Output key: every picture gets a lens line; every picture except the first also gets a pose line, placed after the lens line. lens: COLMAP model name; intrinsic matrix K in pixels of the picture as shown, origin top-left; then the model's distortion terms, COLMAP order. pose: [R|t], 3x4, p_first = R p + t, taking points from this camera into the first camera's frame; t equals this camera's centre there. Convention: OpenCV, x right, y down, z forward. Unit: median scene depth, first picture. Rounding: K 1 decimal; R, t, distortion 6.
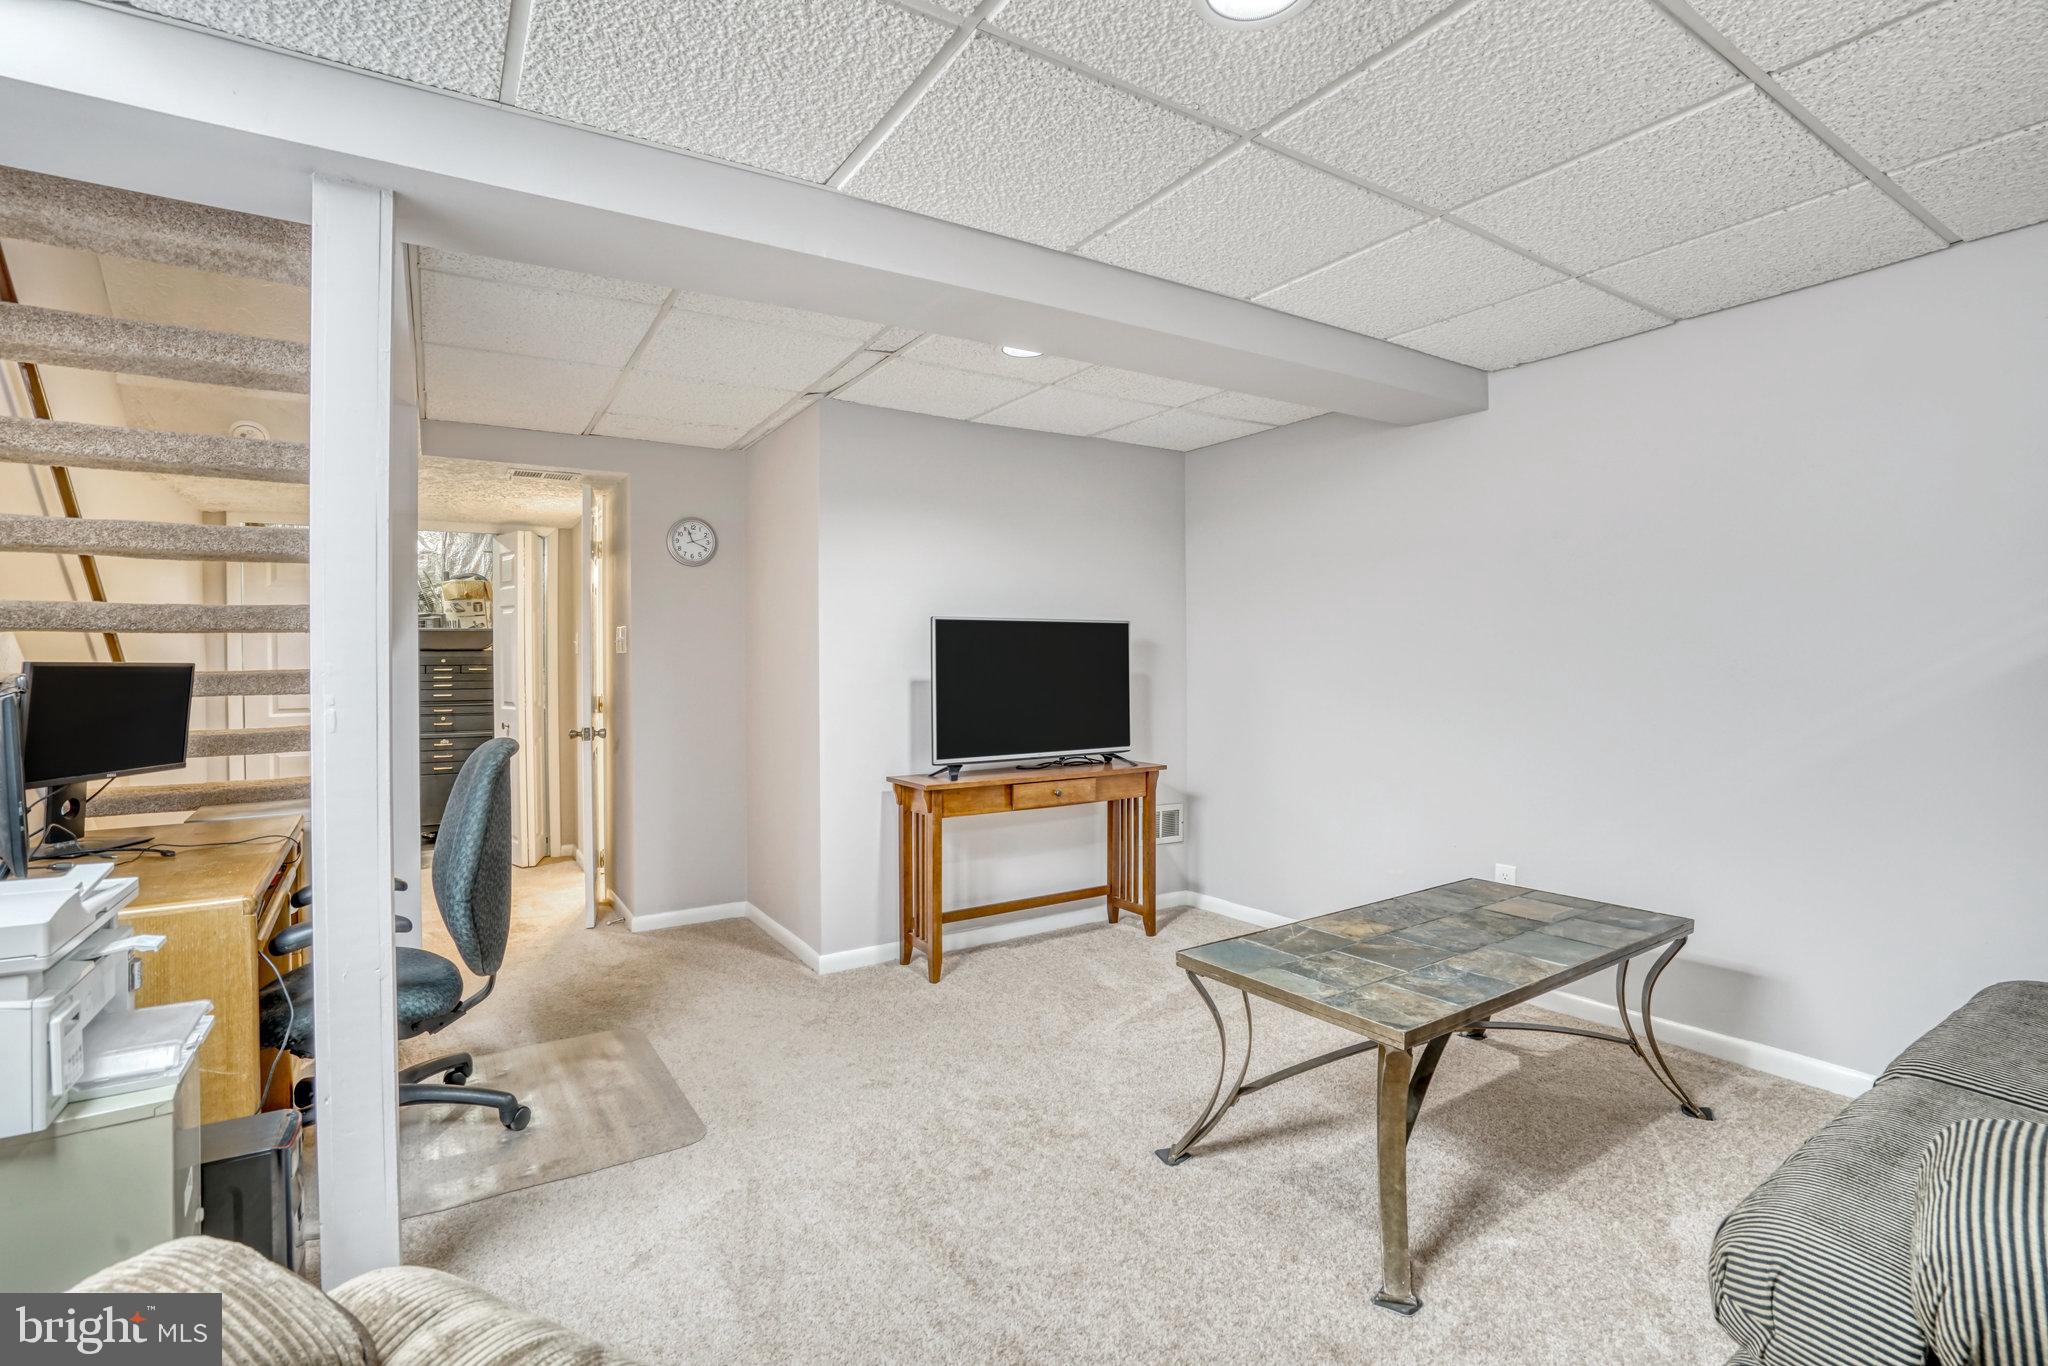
lens RADIAL K [[949.5, 0, 1010.2], [0, 949.5, 639.2], [0, 0, 1]] dist [-0.053228, 0.020742]
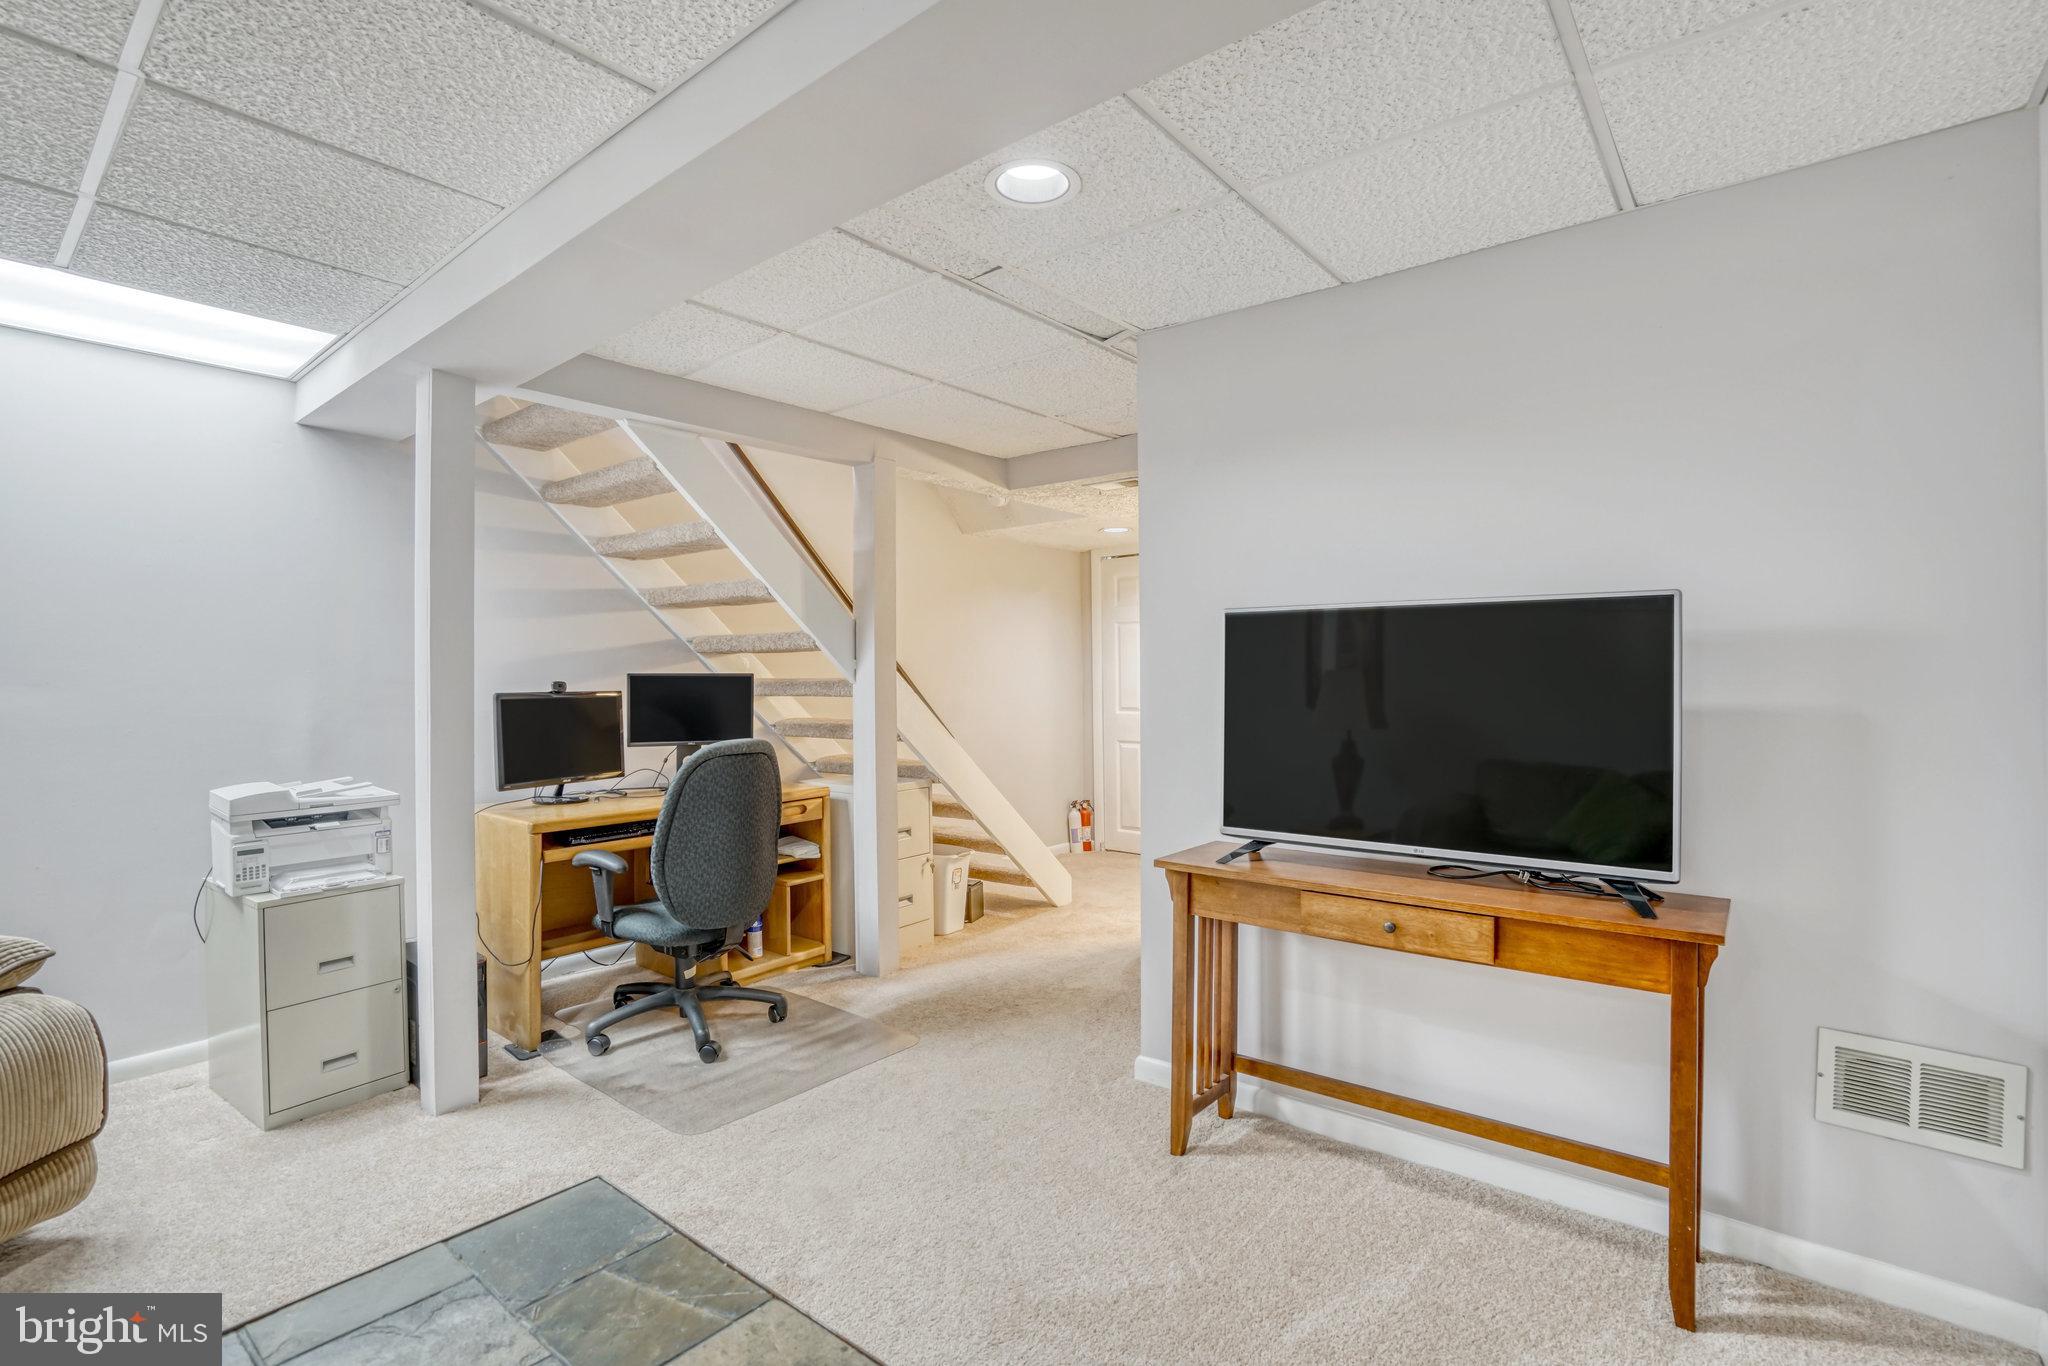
lens RADIAL K [[949.5, 0, 1010.2], [0, 949.5, 639.2], [0, 0, 1]] dist [-0.053228, 0.020742]
pose [[0.329242, -0.021802, -0.943994, 0.486358], [0.024789, 0.999588, -0.014440, 0.002263], [0.943920, -0.018646, 0.329647, 0.630715]]
